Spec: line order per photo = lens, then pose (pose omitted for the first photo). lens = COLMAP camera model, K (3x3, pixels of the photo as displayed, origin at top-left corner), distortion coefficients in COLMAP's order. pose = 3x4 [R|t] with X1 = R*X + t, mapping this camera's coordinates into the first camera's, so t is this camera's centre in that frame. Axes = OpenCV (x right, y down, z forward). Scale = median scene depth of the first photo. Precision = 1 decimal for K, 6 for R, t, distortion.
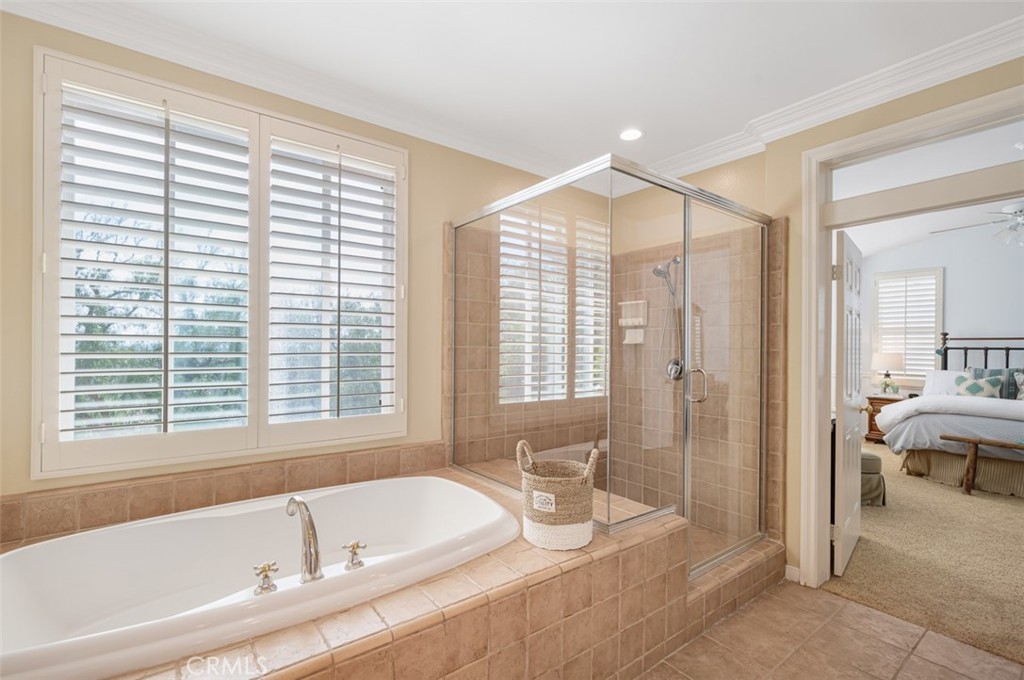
lens RADIAL K [[457.6, 0, 516.0], [0, 457.6, 348.9], [0, 0, 1]] dist [-0.002501, -0.000341]
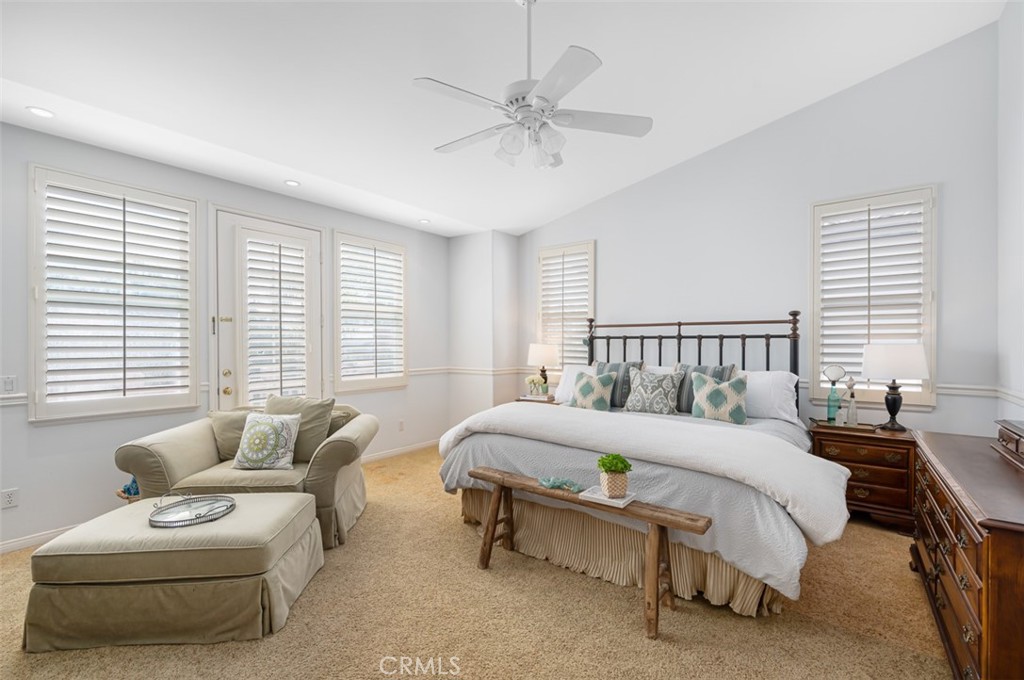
lens RADIAL K [[457.6, 0, 504.5], [0, 457.6, 343.8], [0, 0, 1]] dist [-0.002501, -0.000341]
pose [[0.957978, -0.009082, 0.286698, 0.555313], [0.007694, 0.999953, 0.005969, 0.003923], [-0.286739, -0.003512, 0.958002, 0.254910]]
